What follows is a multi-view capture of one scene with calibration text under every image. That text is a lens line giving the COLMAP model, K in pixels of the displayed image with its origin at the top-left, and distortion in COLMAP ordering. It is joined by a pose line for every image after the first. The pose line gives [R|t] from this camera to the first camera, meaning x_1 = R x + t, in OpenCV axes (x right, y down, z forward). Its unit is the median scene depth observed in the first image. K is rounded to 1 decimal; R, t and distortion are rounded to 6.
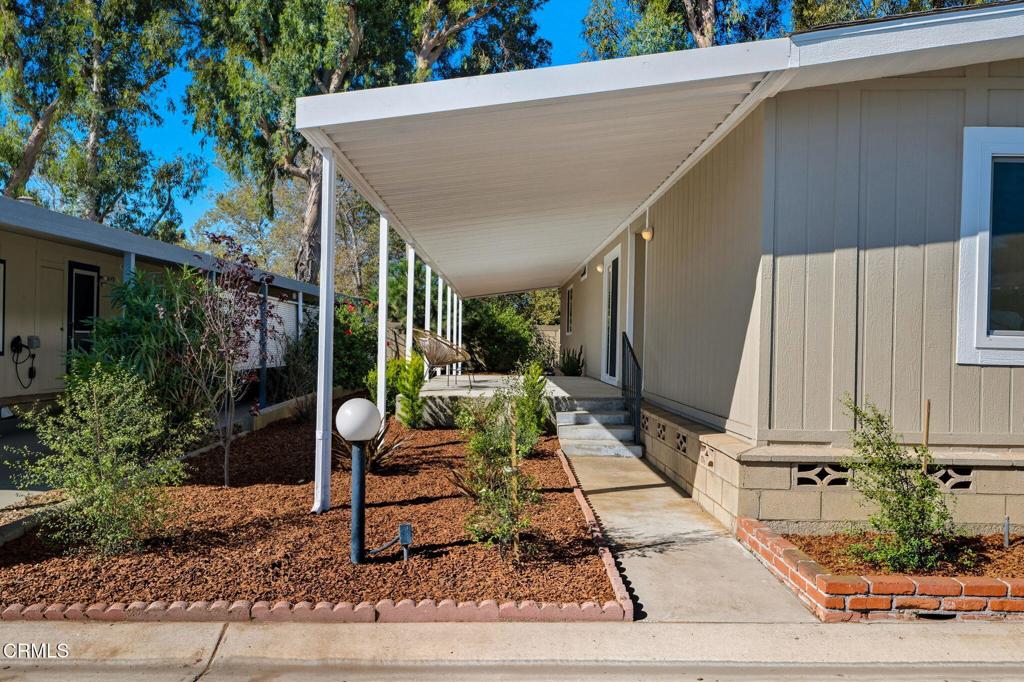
lens RADIAL K [[714.8, 0, 508.8], [0, 714.8, 343.6], [0, 0, 1]] dist [0.006767, 0.004337]
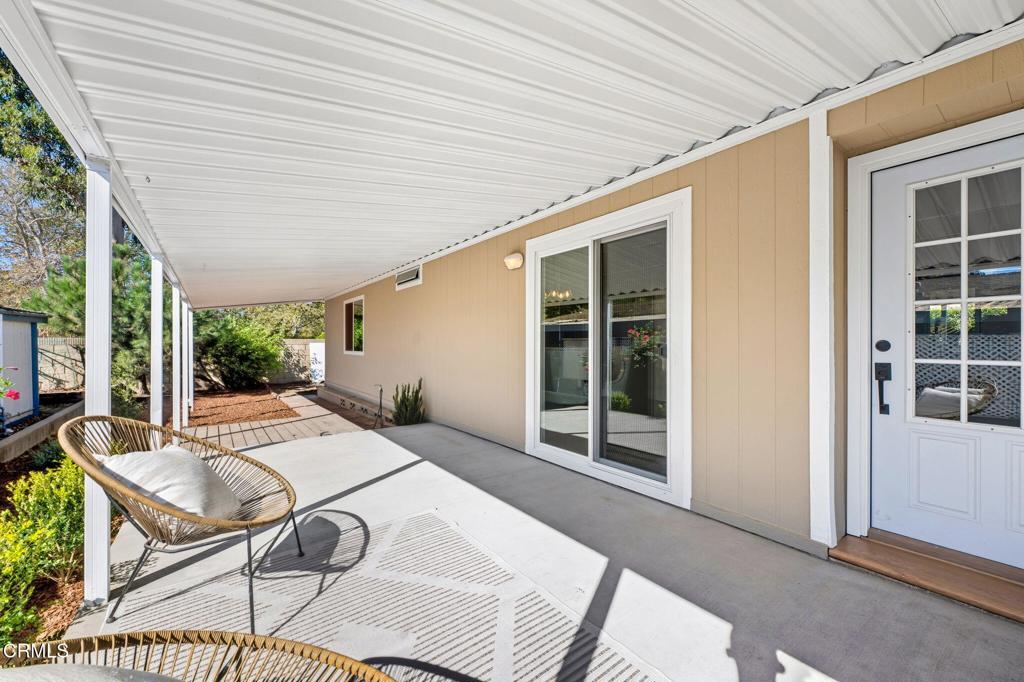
lens RADIAL K [[417.9, 0, 512.5], [0, 417.9, 344.0], [0, 0, 1]] dist [0.001995, 0.001692]
pose [[0.820746, -0.019044, 0.570976, -0.035571], [0.016436, 0.999818, 0.009721, -0.021305], [-0.571057, 0.001406, 0.820909, 0.371992]]
